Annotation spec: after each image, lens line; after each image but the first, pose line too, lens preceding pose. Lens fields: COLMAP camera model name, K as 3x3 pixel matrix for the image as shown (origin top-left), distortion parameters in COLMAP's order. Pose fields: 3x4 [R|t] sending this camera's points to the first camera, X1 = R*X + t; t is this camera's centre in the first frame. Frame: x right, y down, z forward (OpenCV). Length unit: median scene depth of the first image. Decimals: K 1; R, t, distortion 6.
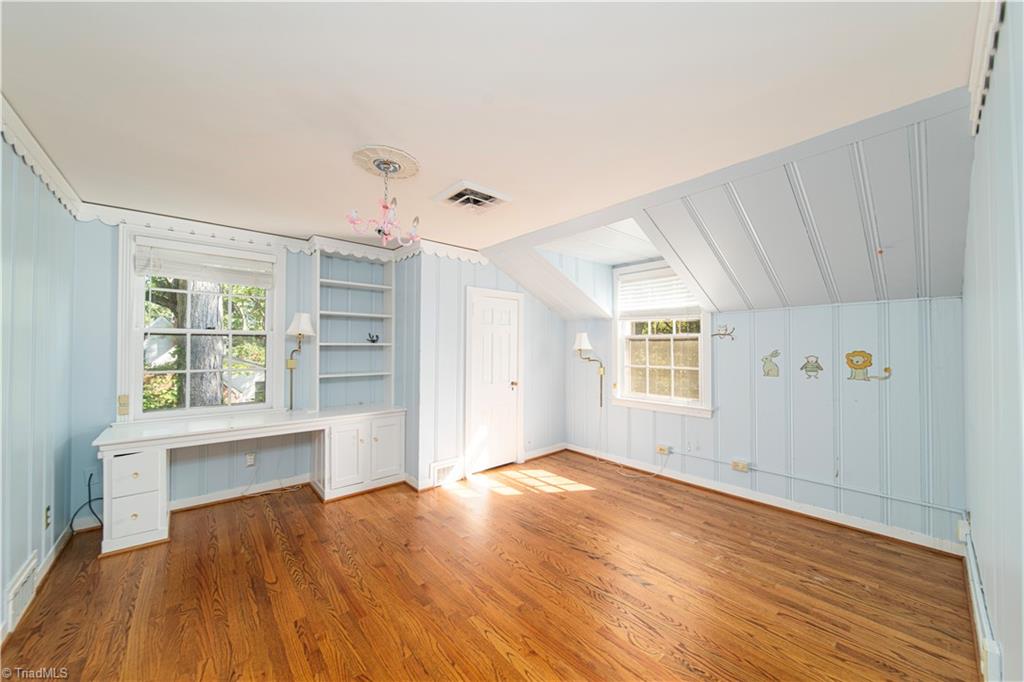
lens RADIAL K [[363.8, 0, 509.2], [0, 363.8, 342.6], [0, 0, 1]] dist [-0.000061, -0.000227]
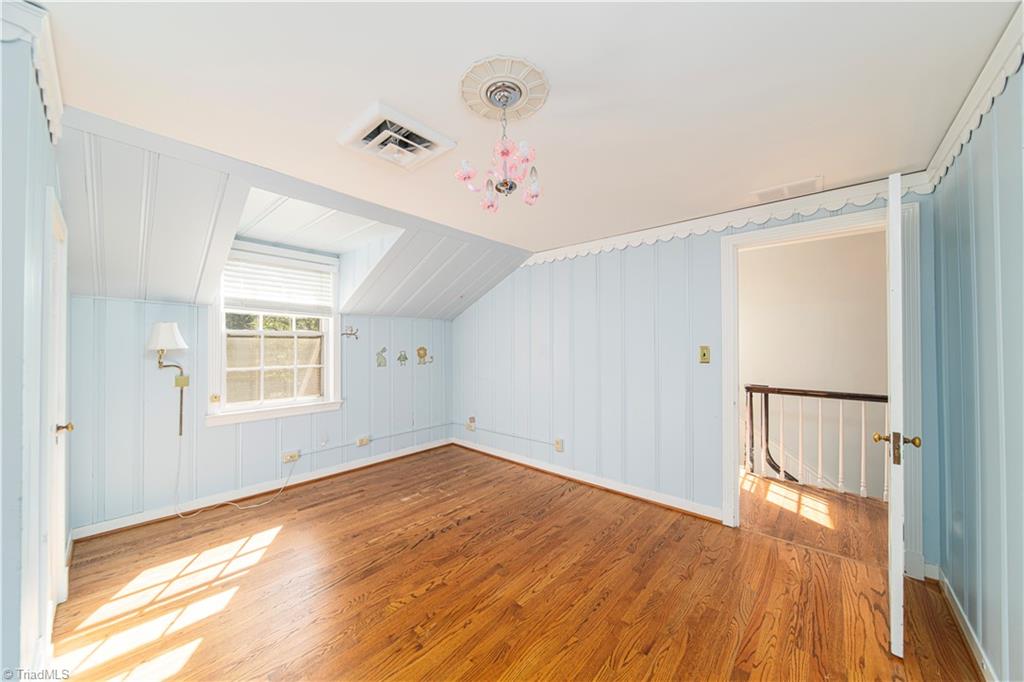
lens RADIAL K [[363.8, 0, 509.2], [0, 363.8, 342.6], [0, 0, 1]] dist [-0.000061, -0.000227]
pose [[-0.128546, 0.005250, 0.991690, -0.632869], [-0.013329, 0.999887, -0.007022, 0.005953], [-0.991614, -0.014121, -0.128461, 0.650319]]
